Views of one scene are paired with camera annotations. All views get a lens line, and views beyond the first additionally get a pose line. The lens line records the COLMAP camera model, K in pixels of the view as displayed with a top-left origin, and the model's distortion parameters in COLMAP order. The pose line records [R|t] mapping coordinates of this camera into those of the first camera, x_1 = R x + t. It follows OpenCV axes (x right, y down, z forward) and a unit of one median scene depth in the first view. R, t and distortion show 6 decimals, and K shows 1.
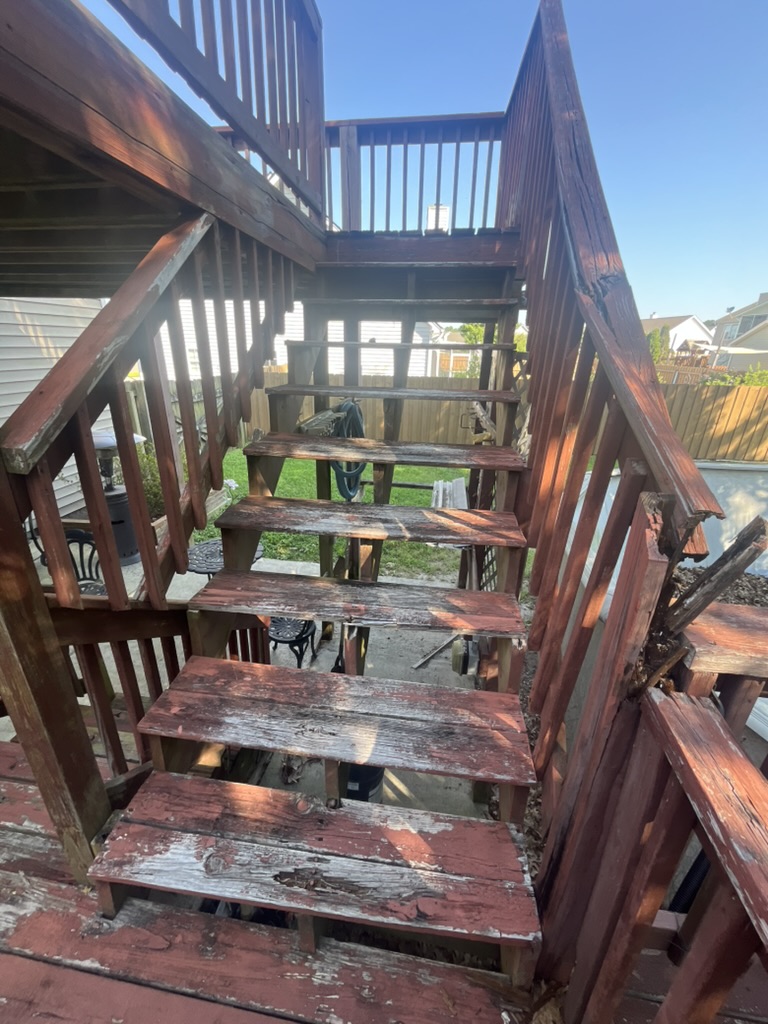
lens RADIAL K [[413.2, 0, 383.6], [0, 413.2, 510.0], [0, 0, 1]] dist [-0.004607, 0.000431]
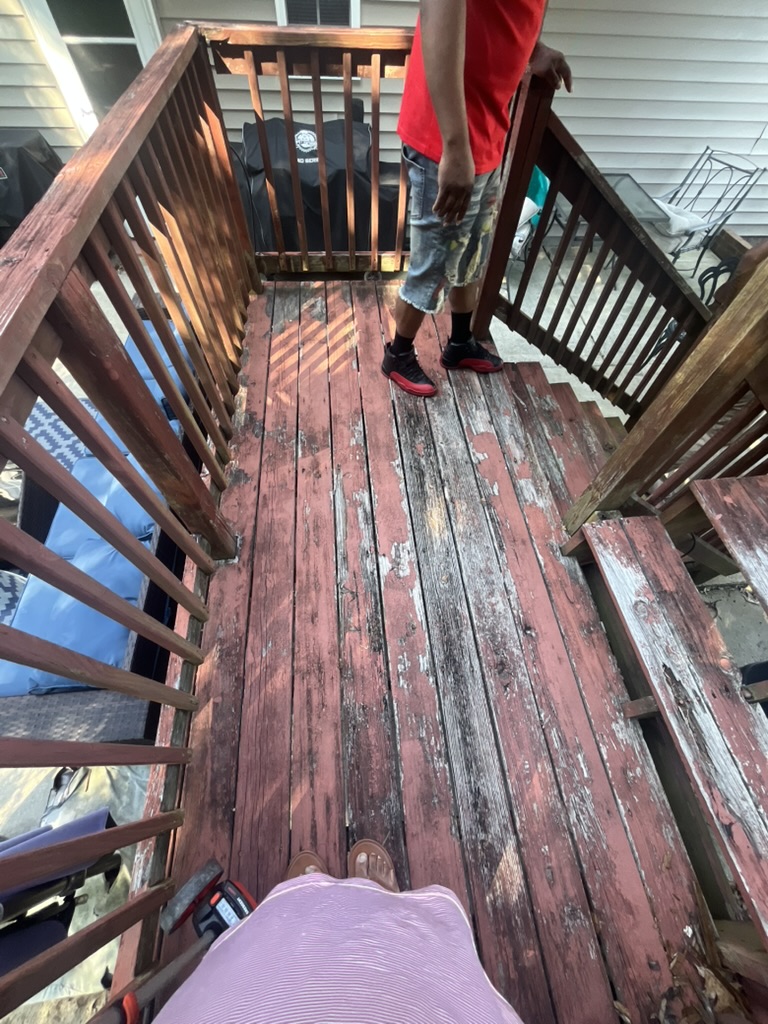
lens RADIAL K [[413.2, 0, 384.0], [0, 413.2, 509.6], [0, 0, 1]] dist [-0.004607, 0.000431]
pose [[0.235254, 0.811606, -0.534745, -0.181516], [-0.385611, 0.582971, 0.715157, 0.133860], [0.892166, 0.037960, 0.450110, -0.193267]]
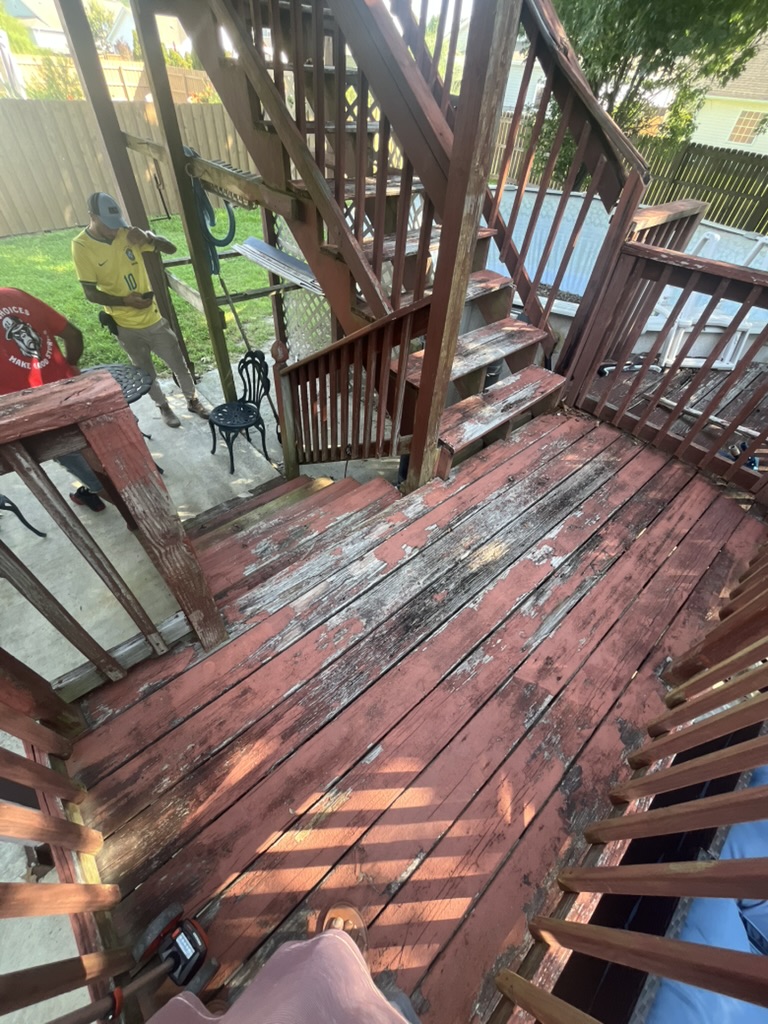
lens RADIAL K [[413.2, 0, 380.3], [0, 413.2, 512.4], [0, 0, 1]] dist [-0.004607, 0.000431]
pose [[0.650087, -0.544663, 0.529838, -2.088783], [0.236425, 0.807660, 0.540175, -0.027077], [-0.722143, -0.225894, 0.653821, -0.100677]]
